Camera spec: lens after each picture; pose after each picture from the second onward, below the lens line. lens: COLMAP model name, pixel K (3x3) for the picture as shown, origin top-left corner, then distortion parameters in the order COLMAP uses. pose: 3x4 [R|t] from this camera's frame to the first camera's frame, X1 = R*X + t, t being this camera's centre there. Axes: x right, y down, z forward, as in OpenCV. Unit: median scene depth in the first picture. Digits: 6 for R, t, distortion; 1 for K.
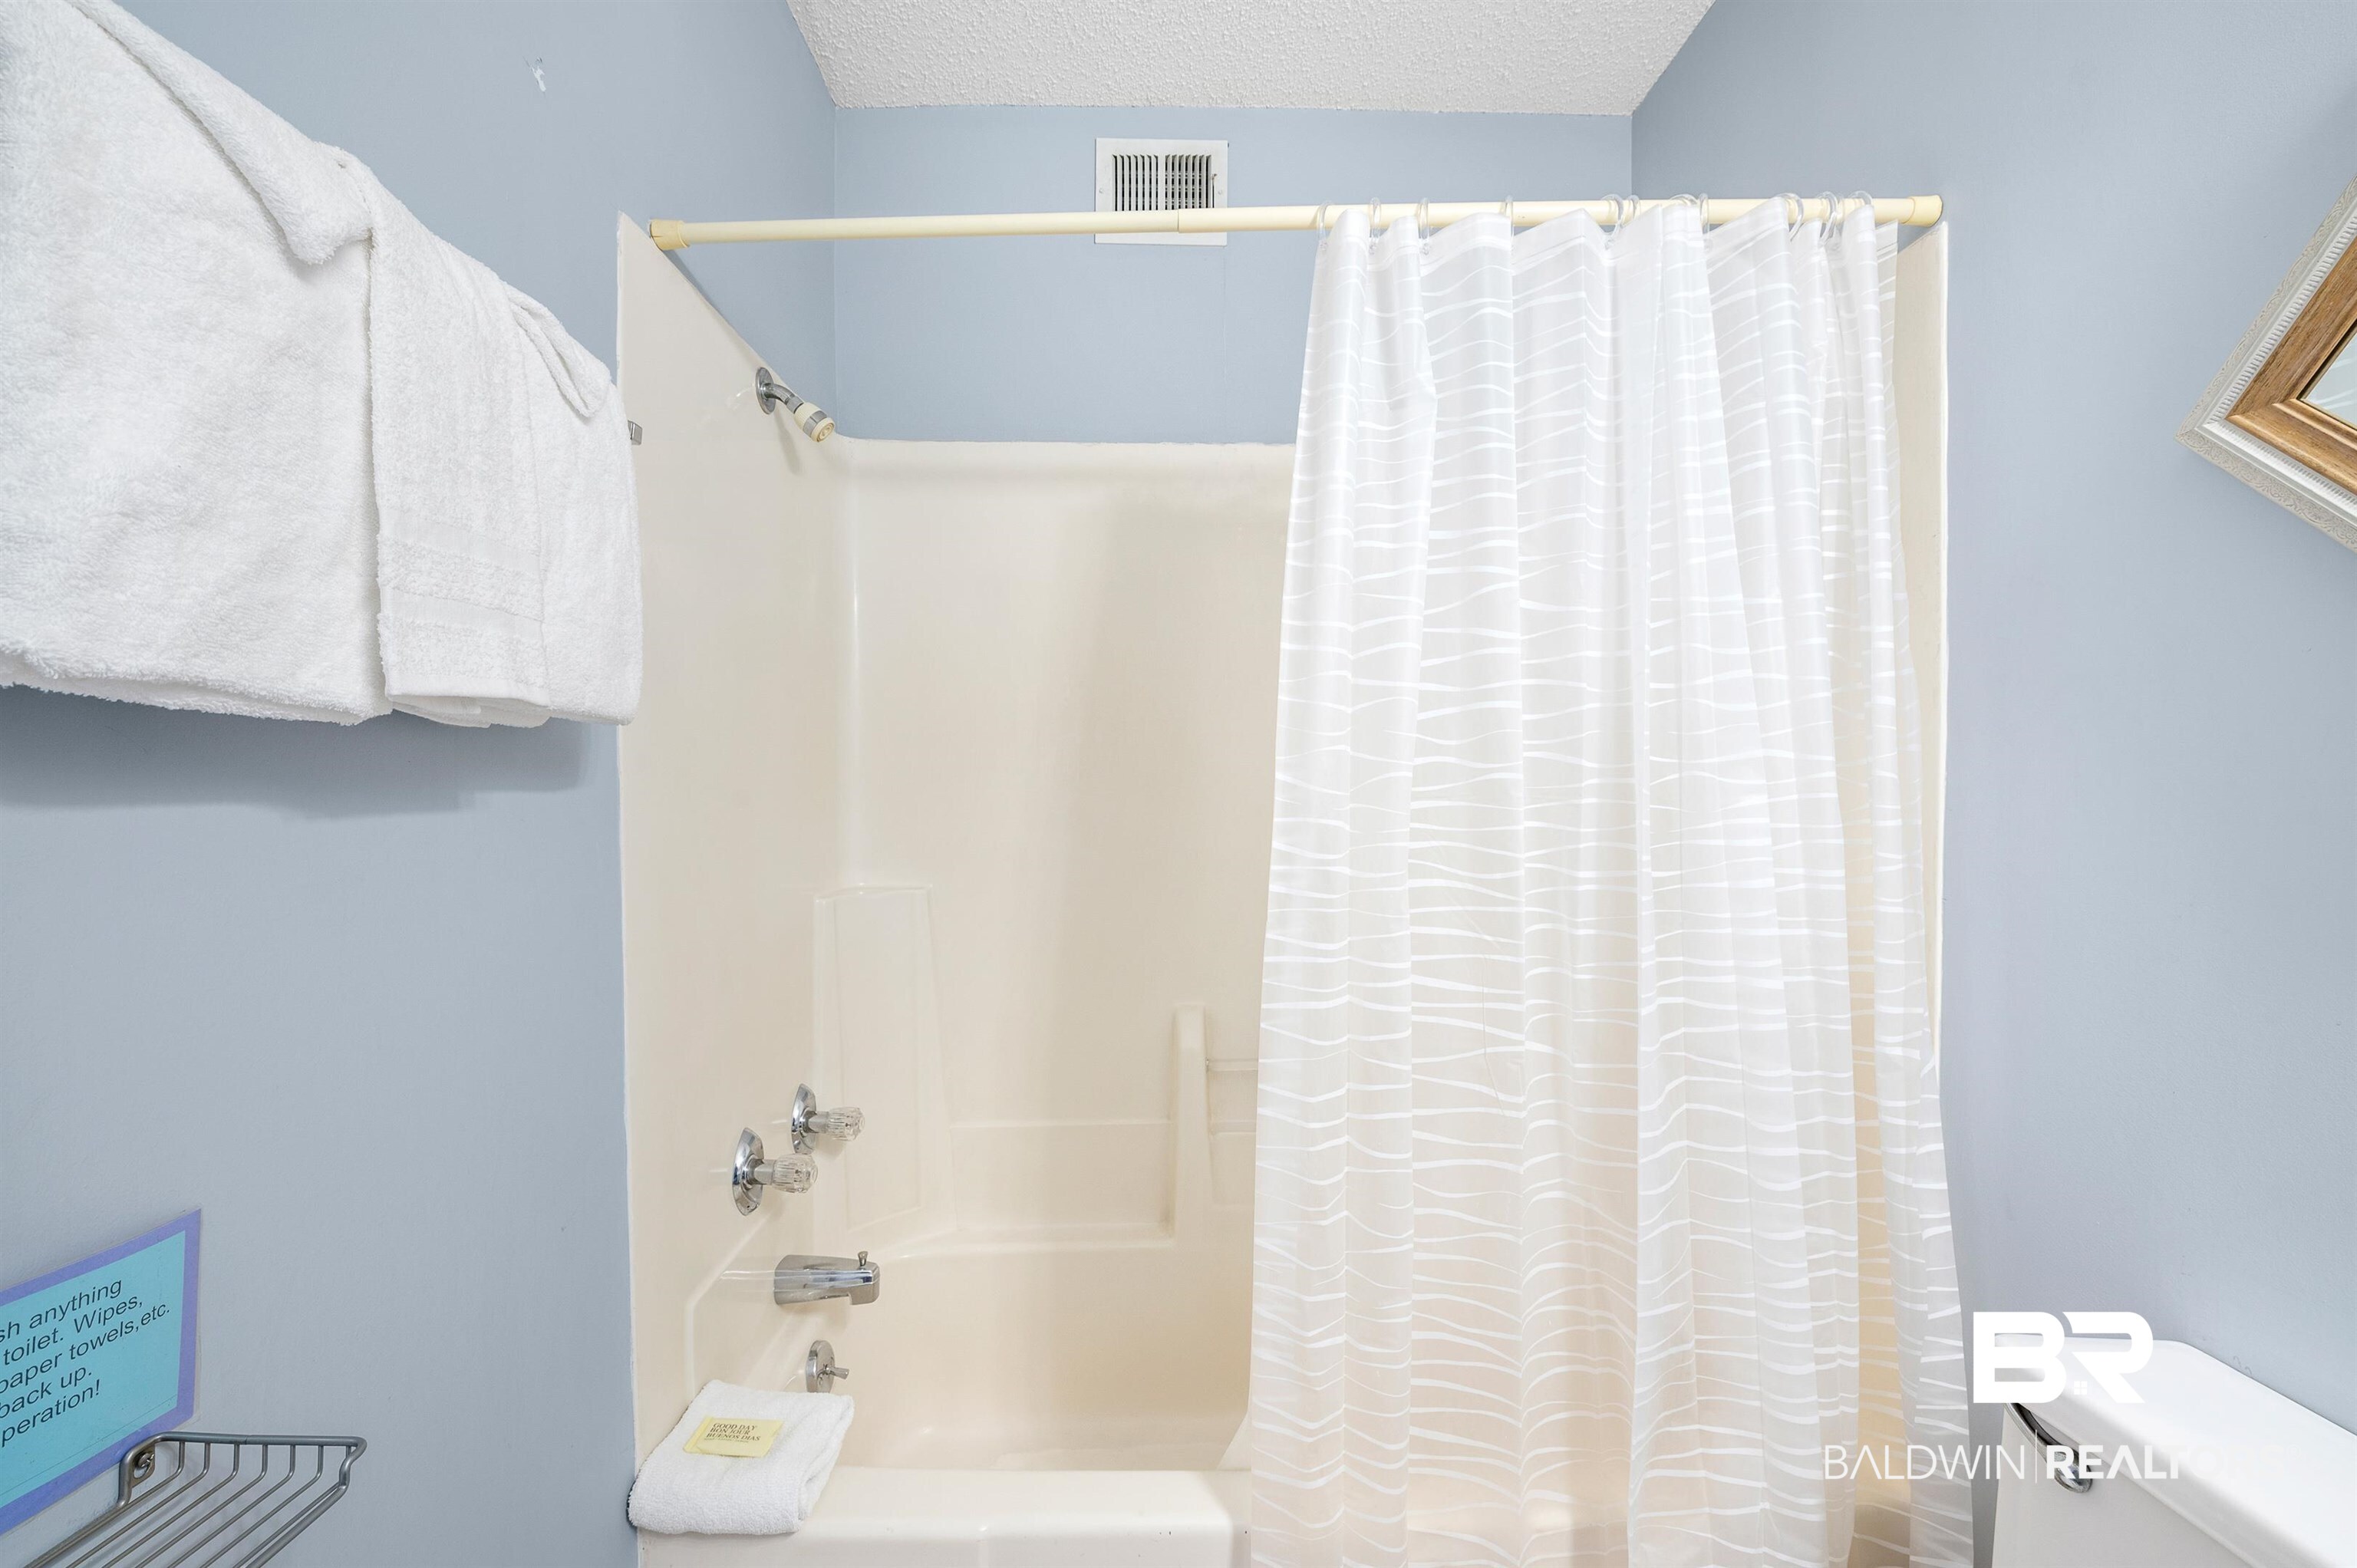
lens RADIAL K [[974.2, 0, 1184.1], [0, 974.2, 791.9], [0, 0, 1]] dist [-0.020139, -0.000041]
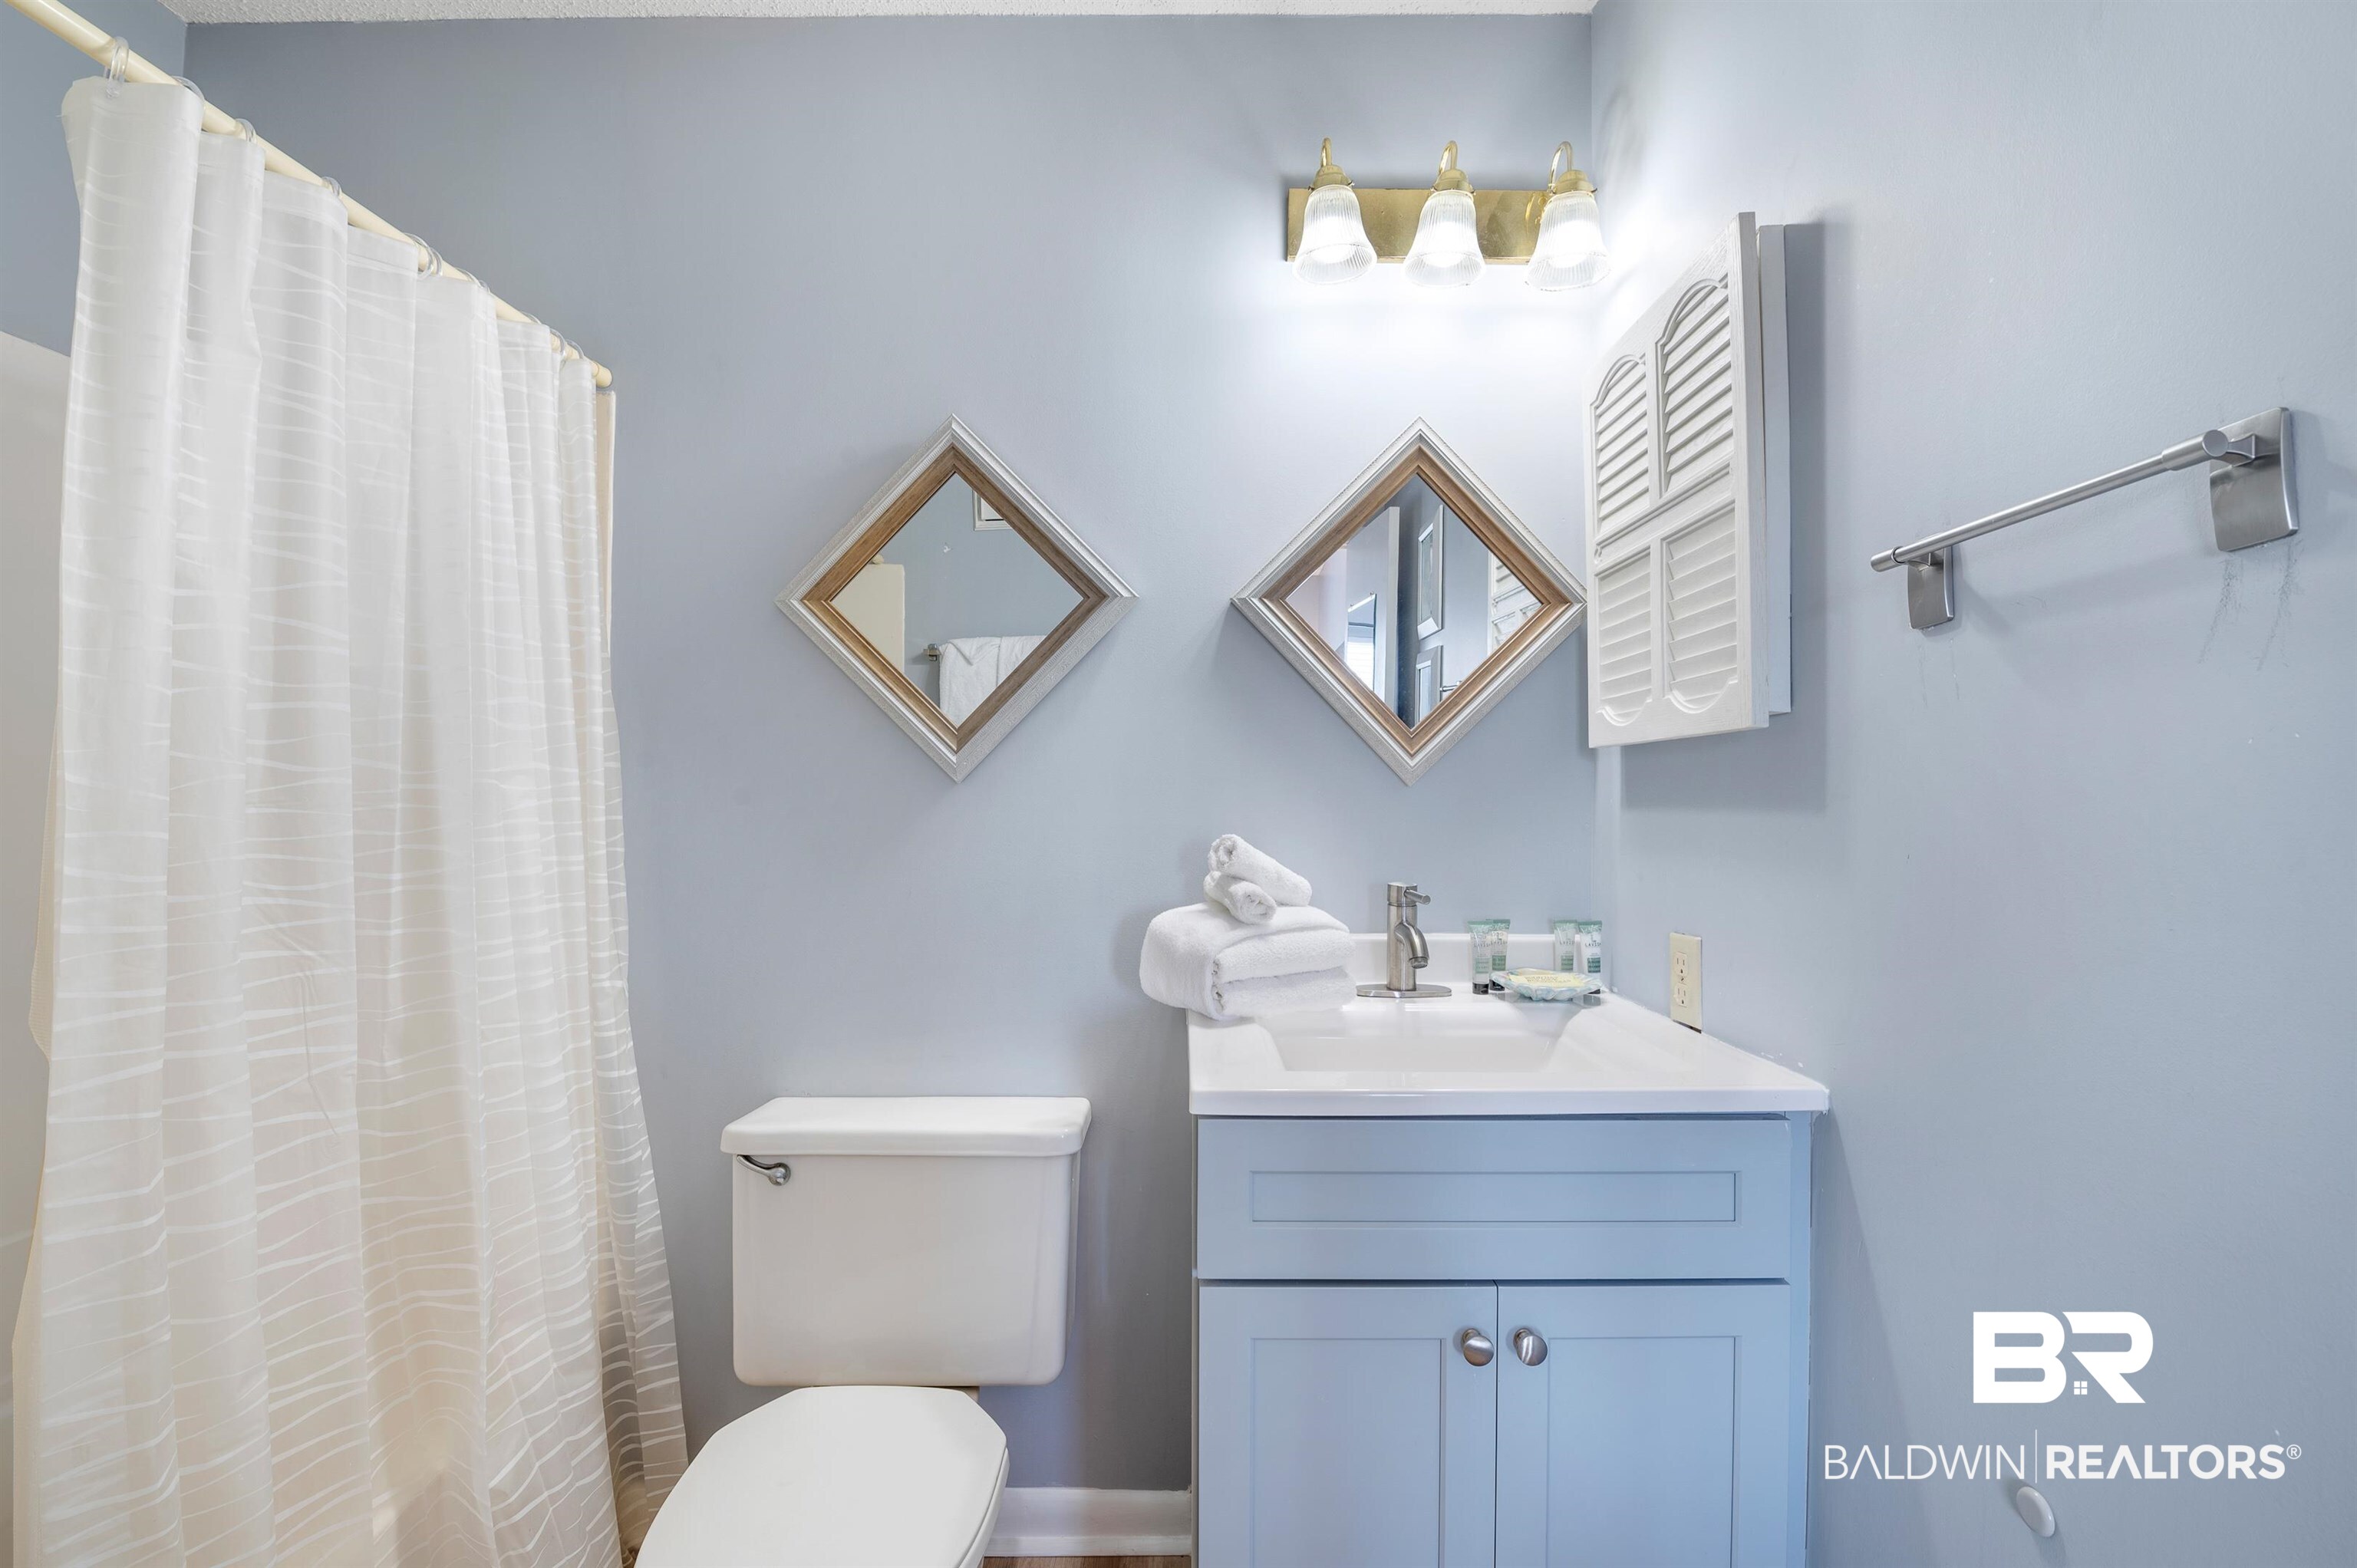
lens RADIAL K [[959.8, 0, 1184.4], [0, 959.8, 781.3], [0, 0, 1]] dist [-0.008302, -0.005445]
pose [[0.014706, 0.013313, 0.999803, -0.613661], [0.005389, 0.999896, -0.013394, 0.001336], [-0.999877, 0.005584, 0.014632, 0.146625]]
